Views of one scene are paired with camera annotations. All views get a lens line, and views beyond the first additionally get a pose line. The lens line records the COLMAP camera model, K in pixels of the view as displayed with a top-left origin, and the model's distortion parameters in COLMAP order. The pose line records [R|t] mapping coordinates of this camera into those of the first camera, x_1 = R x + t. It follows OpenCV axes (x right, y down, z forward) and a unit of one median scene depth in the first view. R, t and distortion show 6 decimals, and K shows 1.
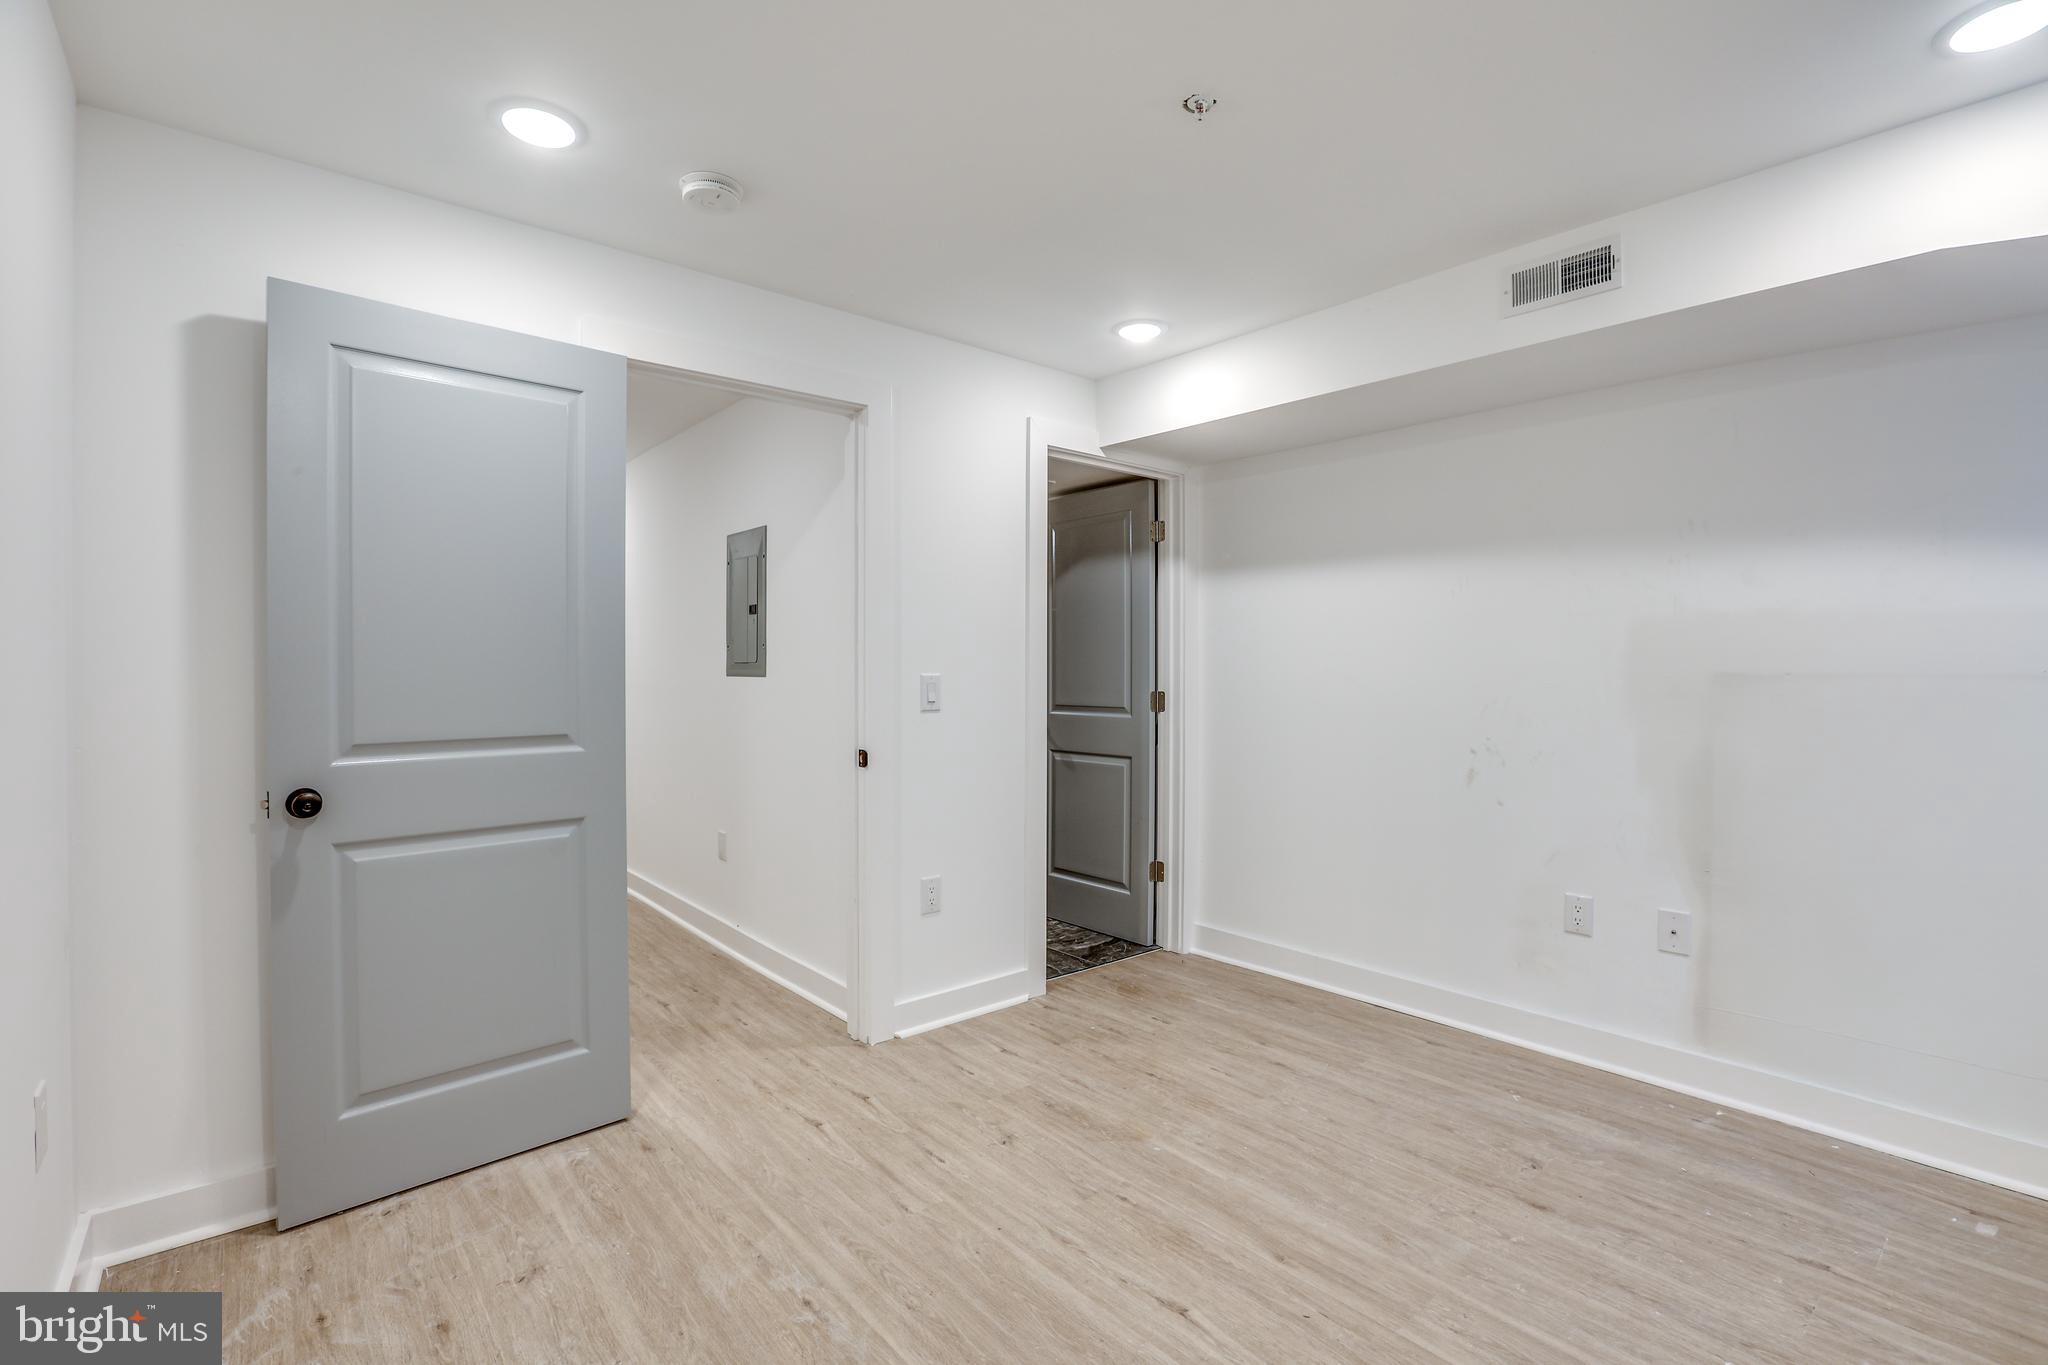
lens RADIAL K [[934.6, 0, 1024.0], [0, 934.6, 682.5], [0, 0, 1]] dist [-0.045908, 0.014164]
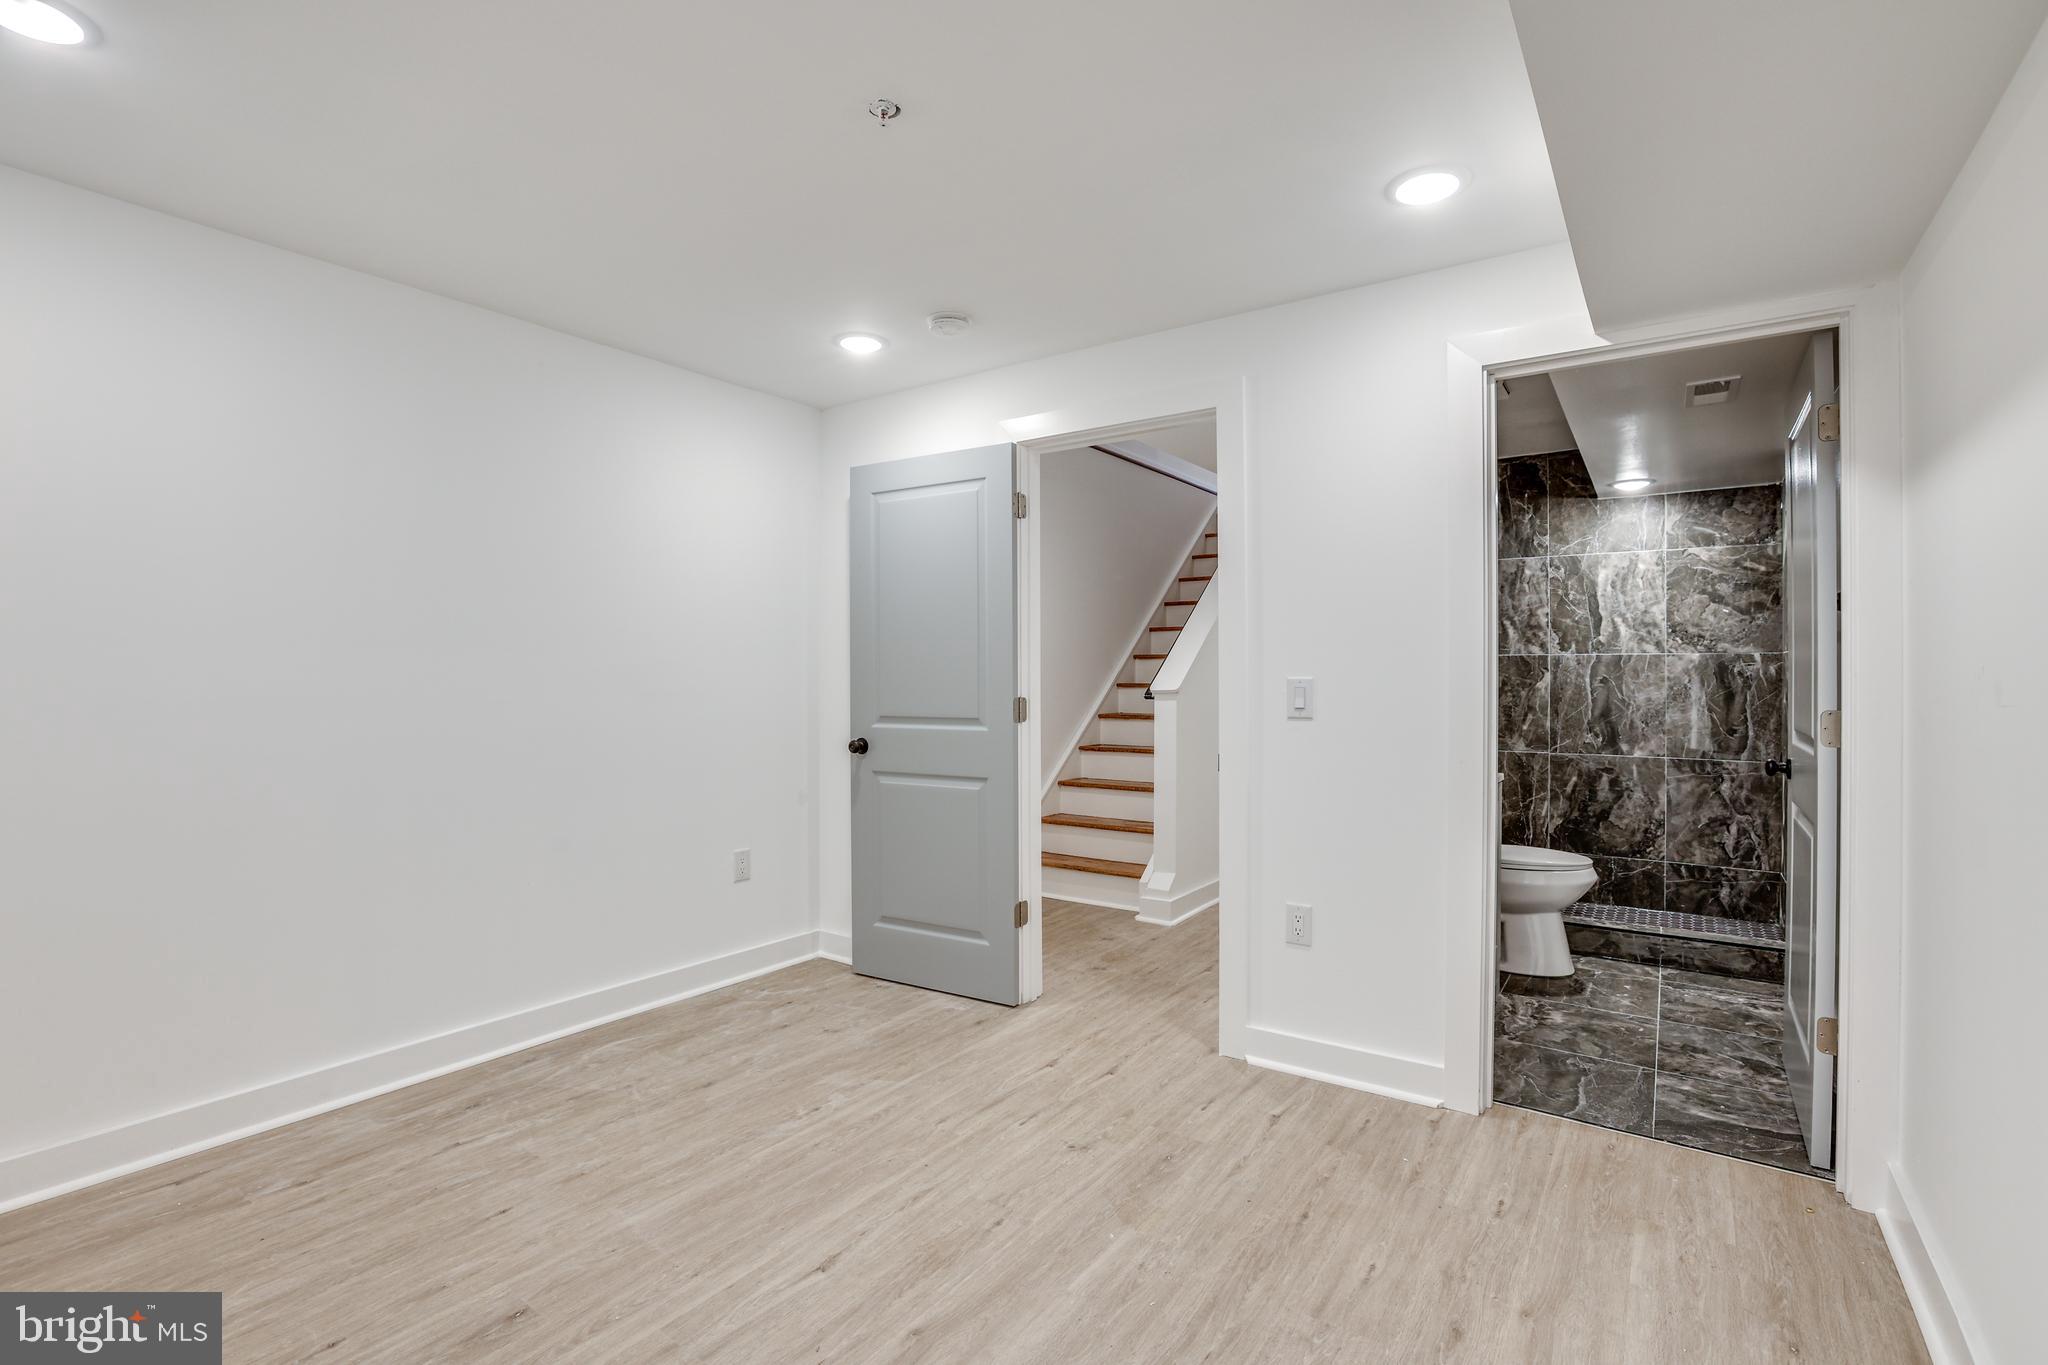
lens RADIAL K [[934.6, 0, 1024.0], [0, 934.6, 682.5], [0, 0, 1]] dist [-0.045908, 0.014164]
pose [[0.250344, 0.003748, -0.968150, 1.048034], [-0.011745, 0.999931, 0.000834, -0.001884], [0.968086, 0.011162, 0.250371, 0.788240]]
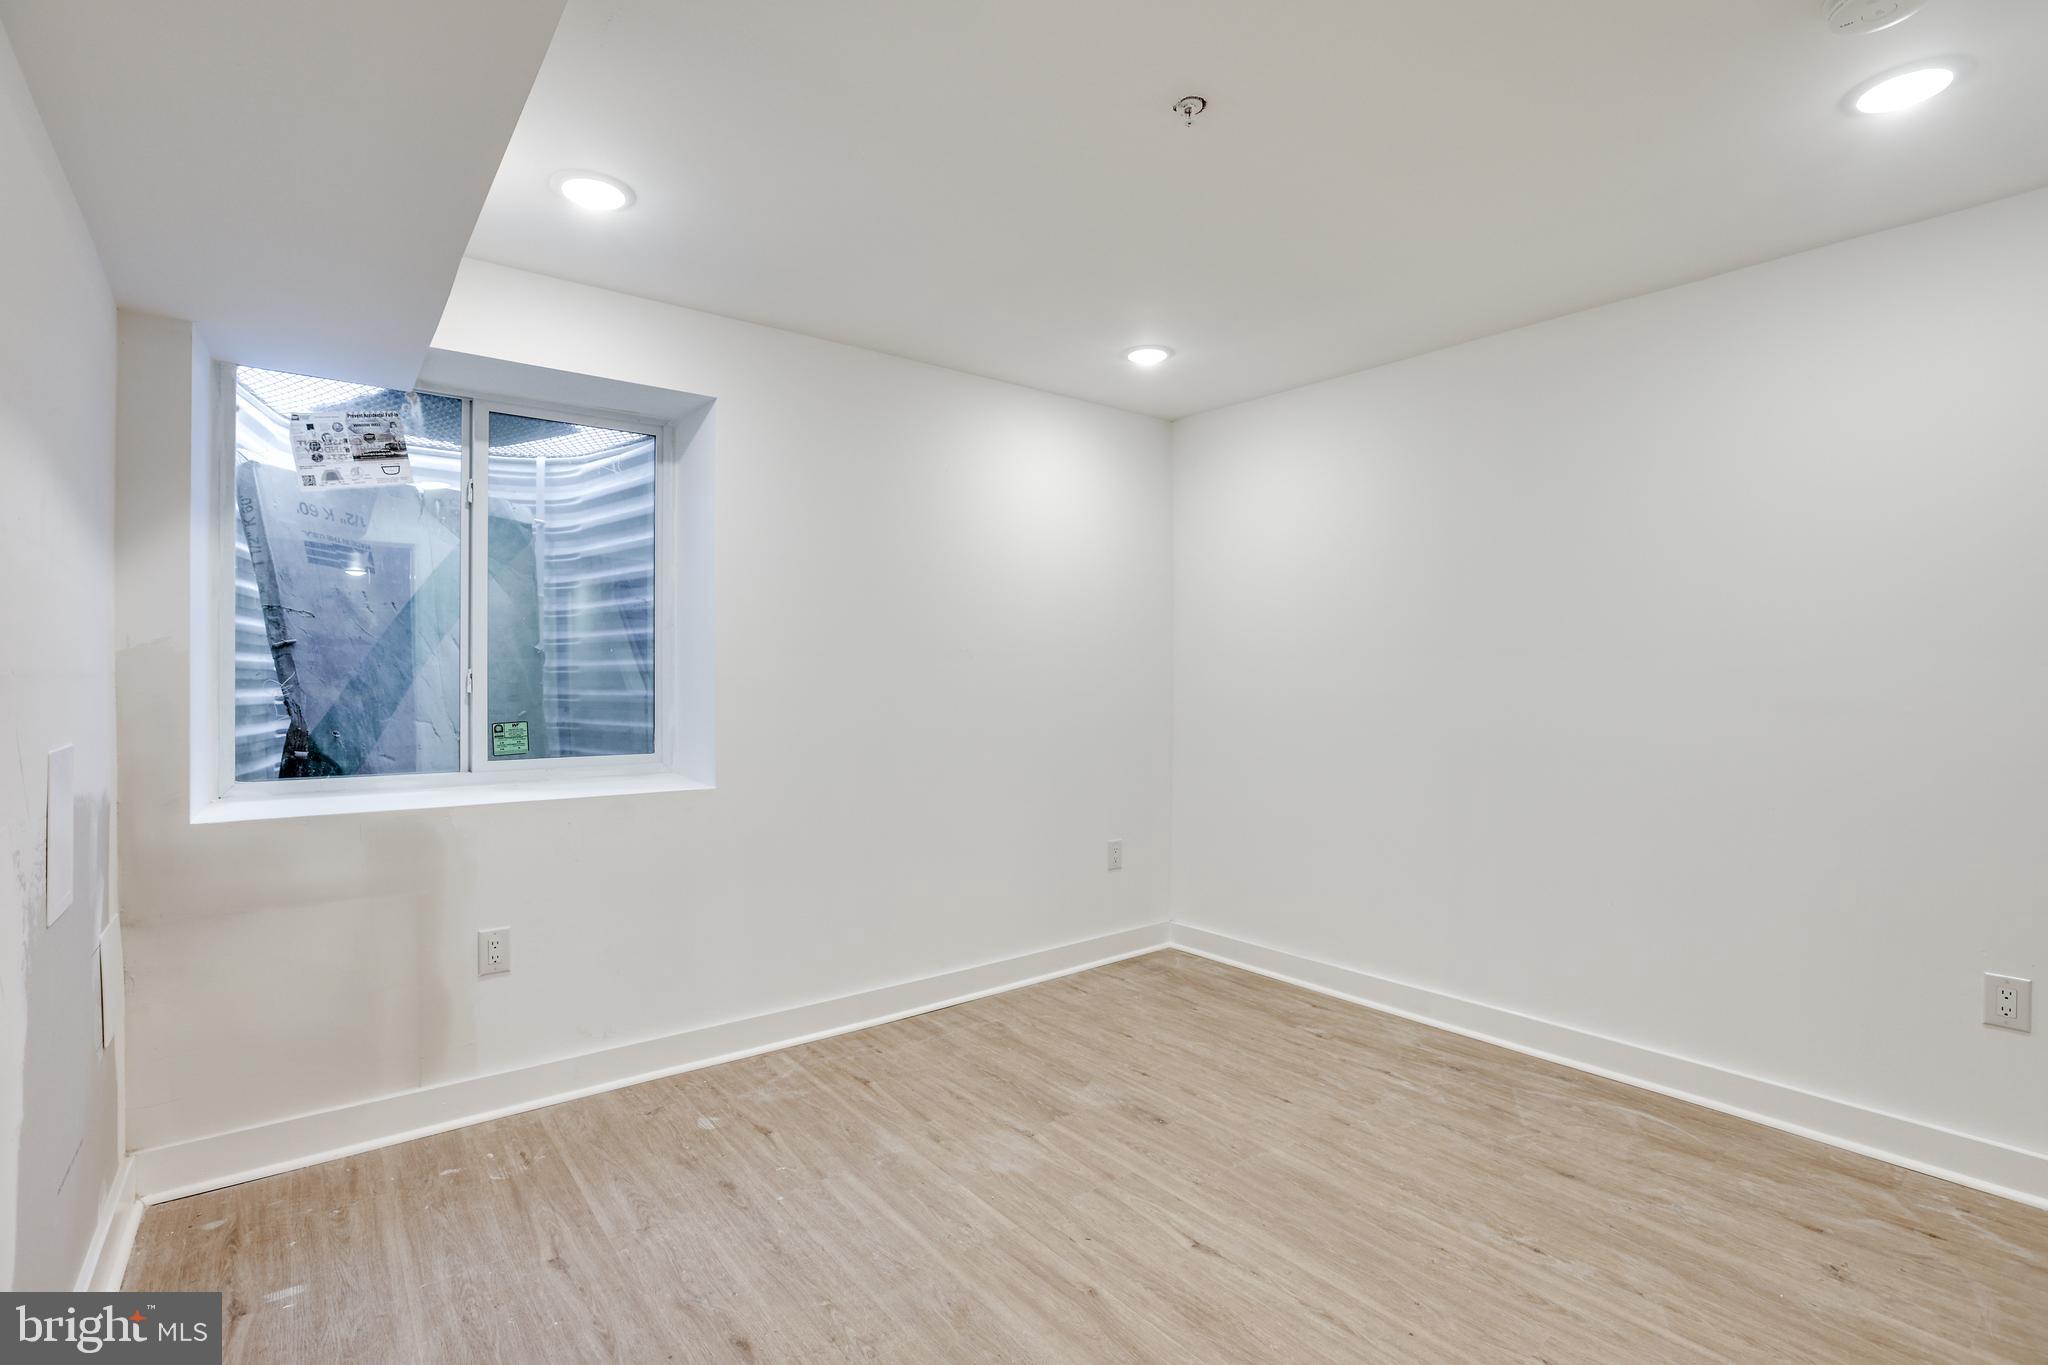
lens RADIAL K [[934.6, 0, 1024.0], [0, 934.6, 682.5], [0, 0, 1]] dist [-0.045908, 0.014164]
pose [[-0.999519, -0.007297, 0.030128, 0.294792], [-0.006812, 0.999846, 0.016183, -0.018000], [-0.030242, 0.015970, -0.999415, 1.756662]]
